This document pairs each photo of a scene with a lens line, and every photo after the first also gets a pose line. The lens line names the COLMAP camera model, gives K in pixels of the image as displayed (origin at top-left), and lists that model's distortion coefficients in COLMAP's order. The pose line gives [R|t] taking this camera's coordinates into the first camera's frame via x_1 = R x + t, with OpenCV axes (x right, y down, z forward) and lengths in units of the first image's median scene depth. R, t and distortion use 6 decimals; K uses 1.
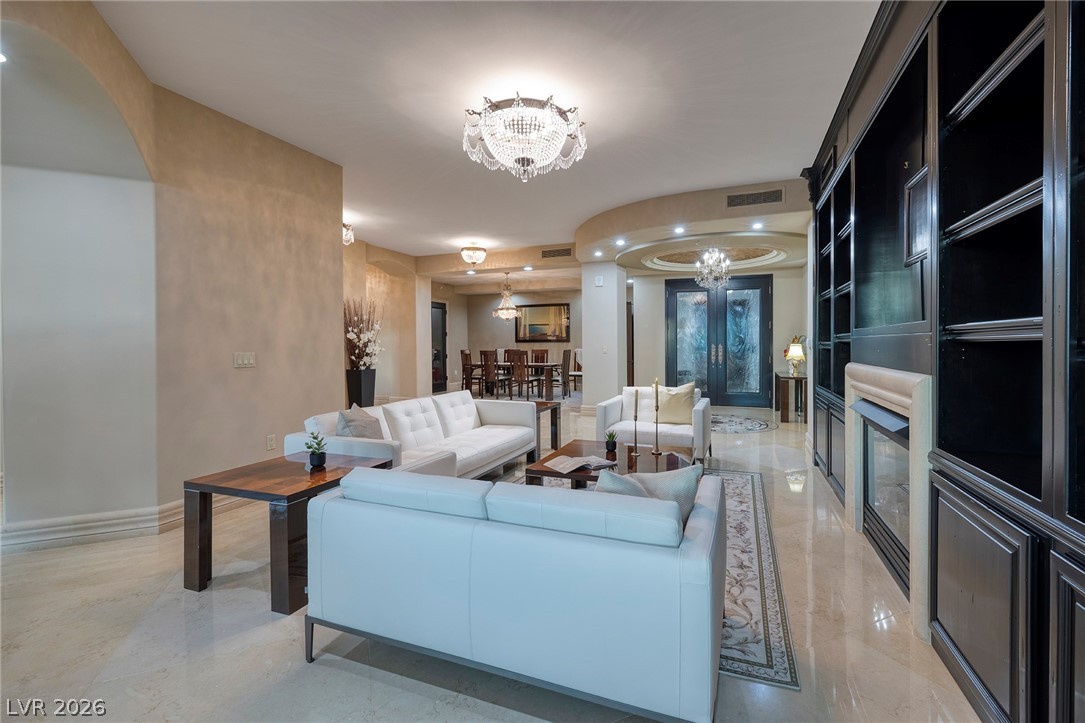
lens RADIAL K [[469.6, 0, 549.4], [0, 469.6, 344.1], [0, 0, 1]] dist [0.016117, -0.000007]
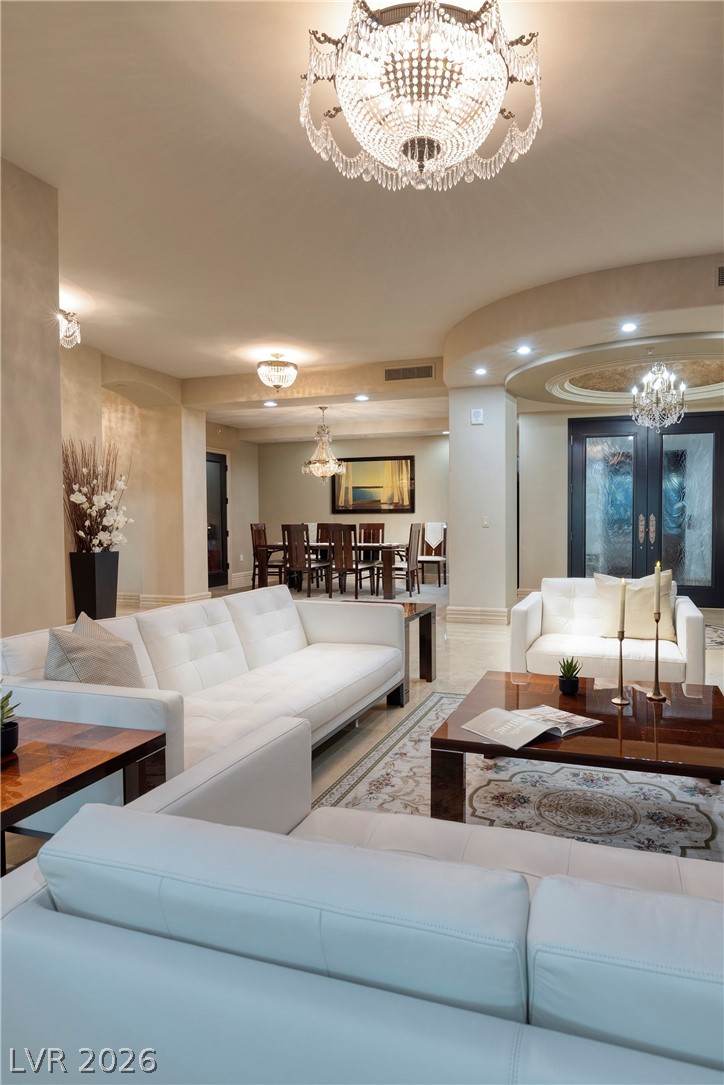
lens RADIAL K [[640.8, 0, 435.4], [0, 640.8, 535.2], [0, 0, 1]] dist [0.002131, 0.000212]
pose [[0.994089, 0.002279, 0.108544, -0.040944], [-0.004927, 0.999697, 0.024133, 0.008222], [-0.108456, -0.024525, 0.993799, 0.101585]]
